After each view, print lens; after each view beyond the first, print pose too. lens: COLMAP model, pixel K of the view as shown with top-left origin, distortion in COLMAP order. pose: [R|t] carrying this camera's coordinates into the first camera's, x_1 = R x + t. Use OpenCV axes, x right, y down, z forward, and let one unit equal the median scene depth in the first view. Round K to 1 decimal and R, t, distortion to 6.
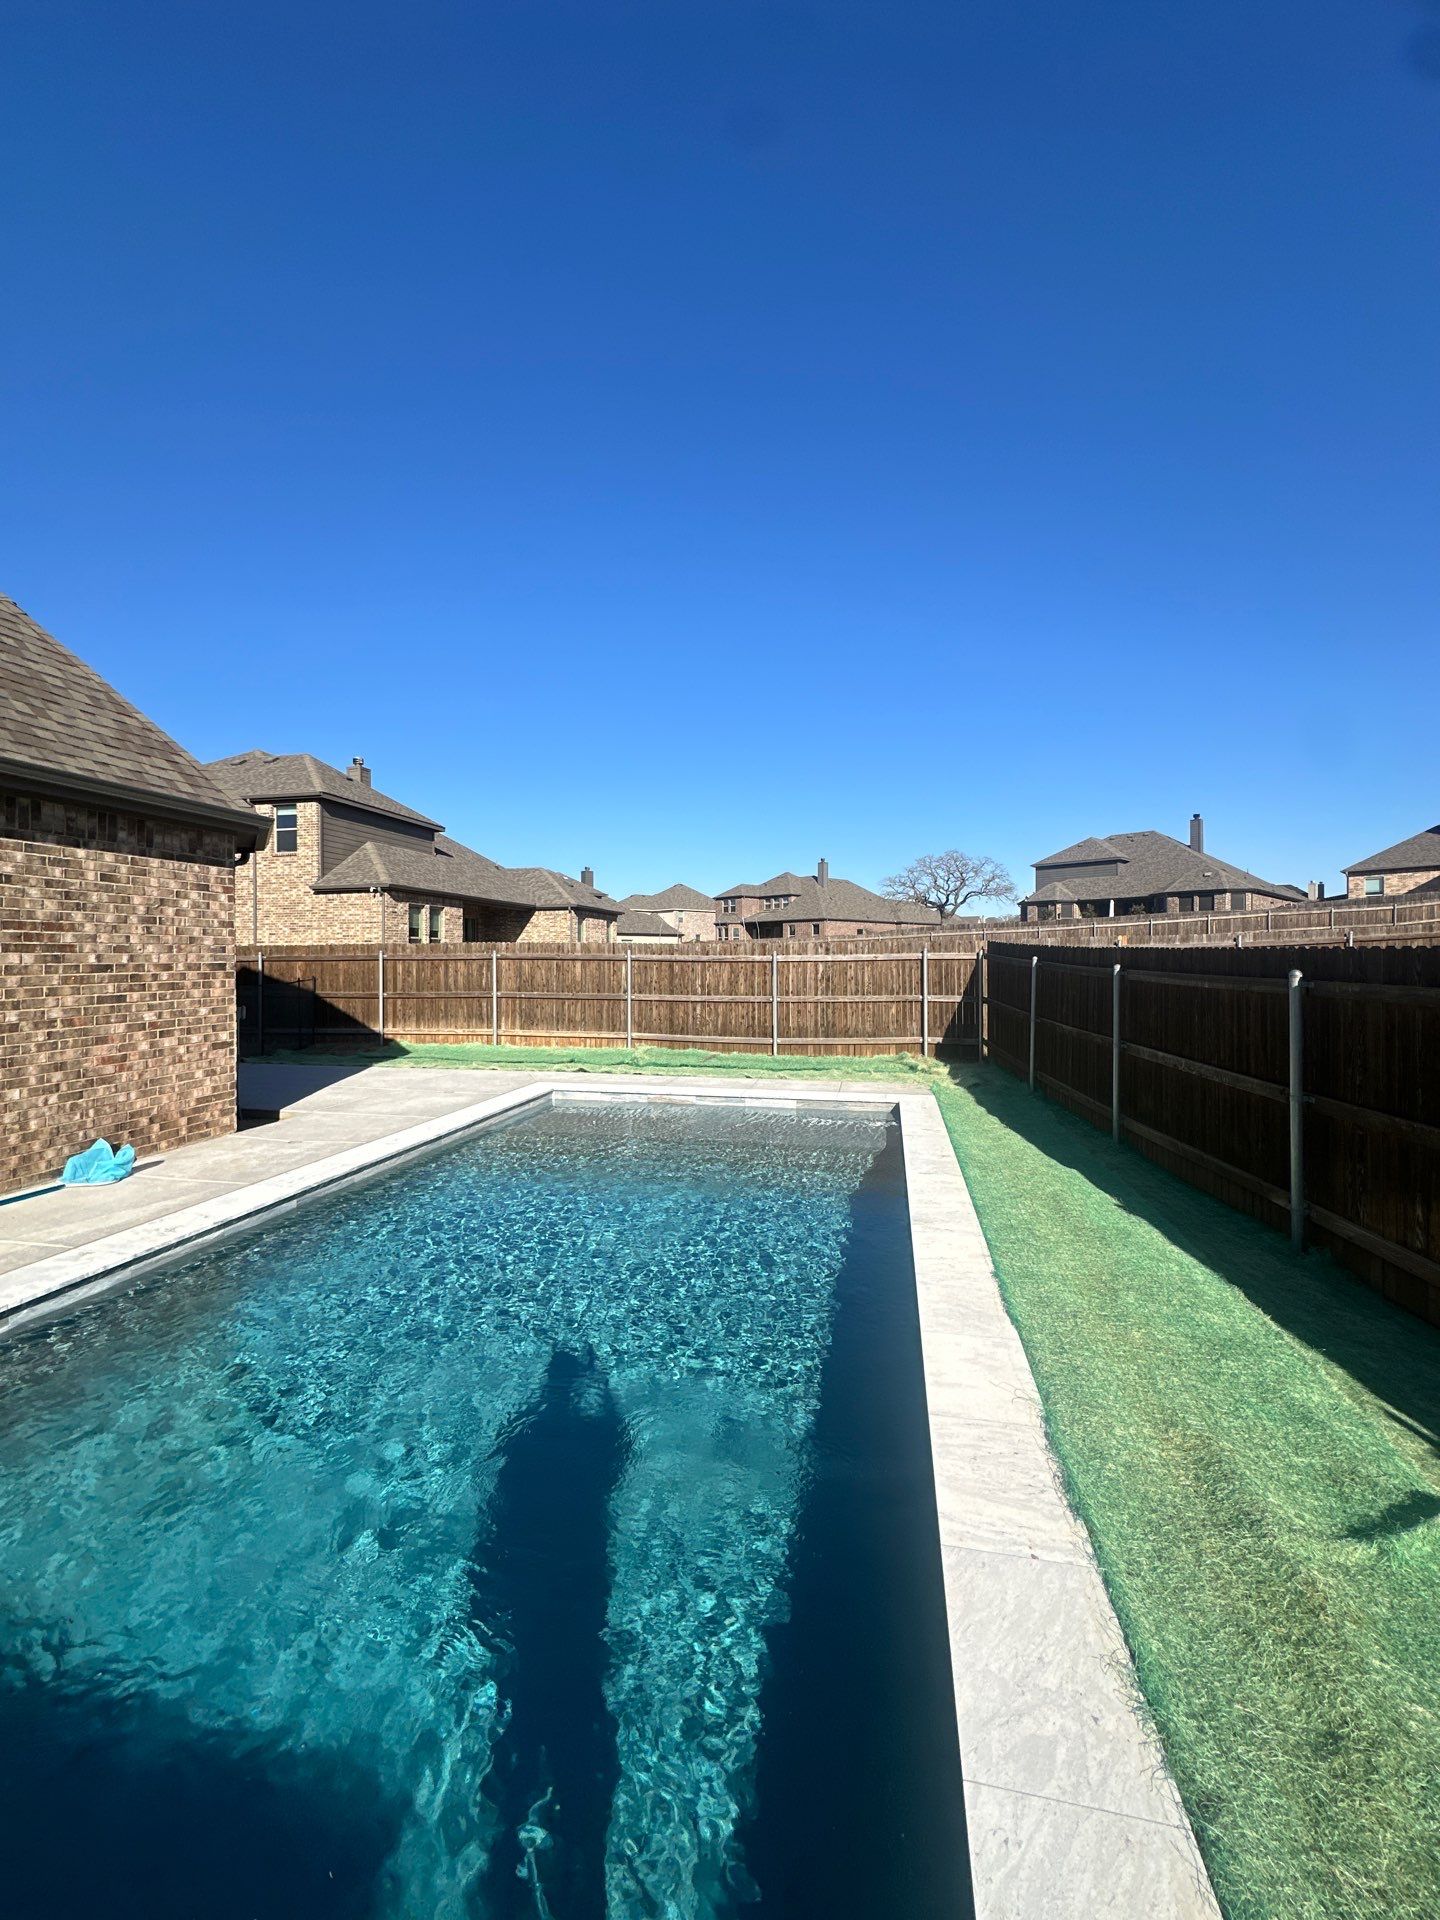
lens RADIAL K [[762.1, 0, 720.0], [0, 762.1, 960.0], [0, 0, 1]] dist [-0.002228, 0.000095]
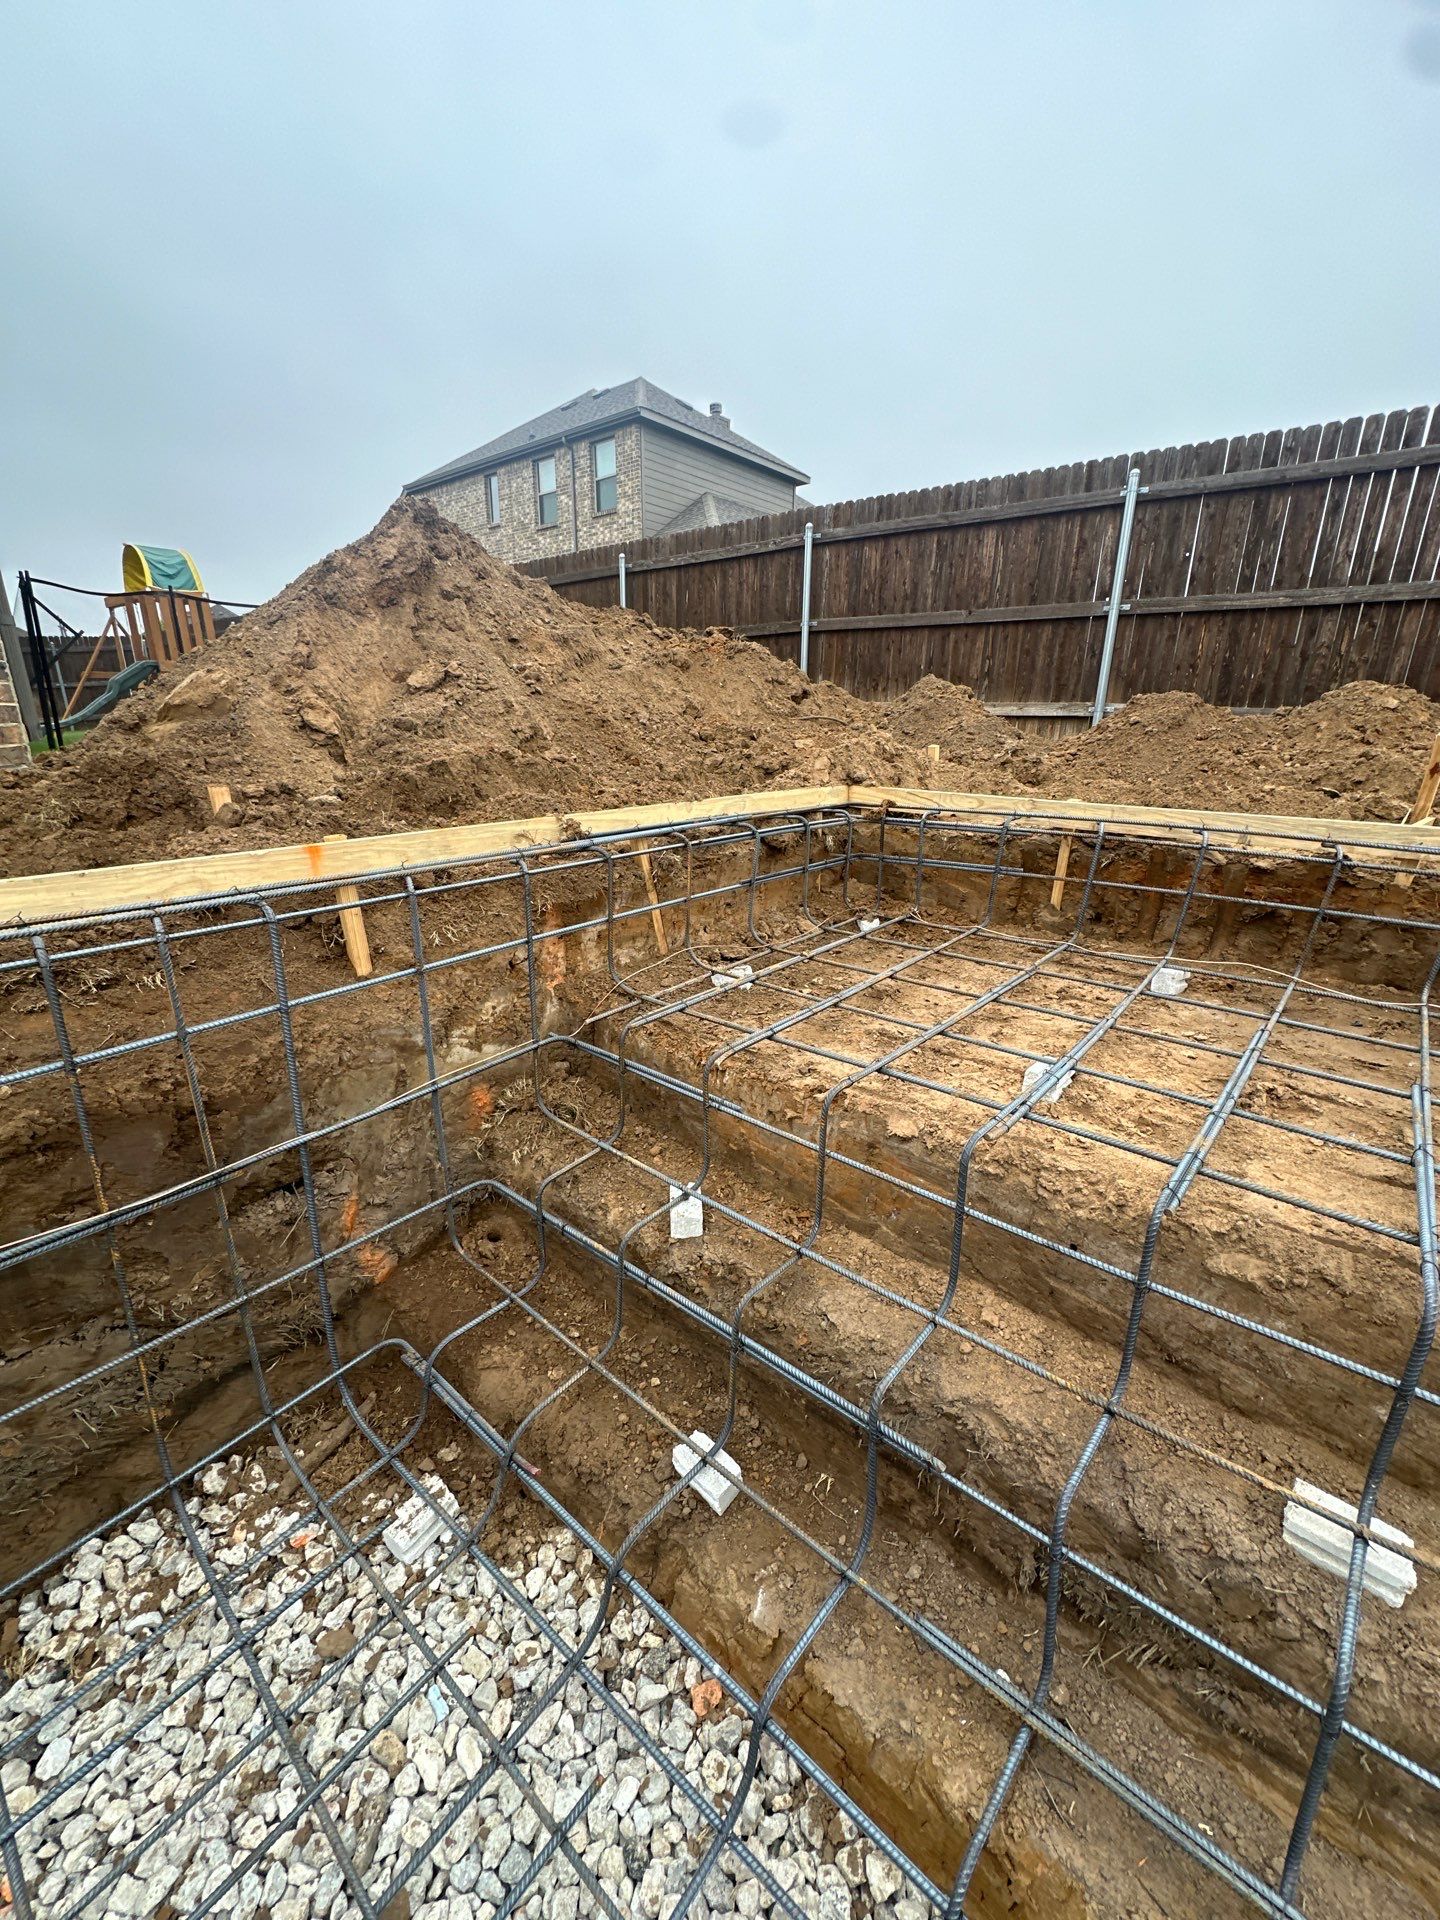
lens RADIAL K [[762.1, 0, 720.0], [0, 762.1, 960.0], [0, 0, 1]] dist [-0.002228, 0.000095]
pose [[0.881096, 0.155103, -0.446780, -0.092659], [-0.012541, 0.952023, 0.305770, 0.102766], [0.472771, -0.263810, 0.840769, 0.512765]]
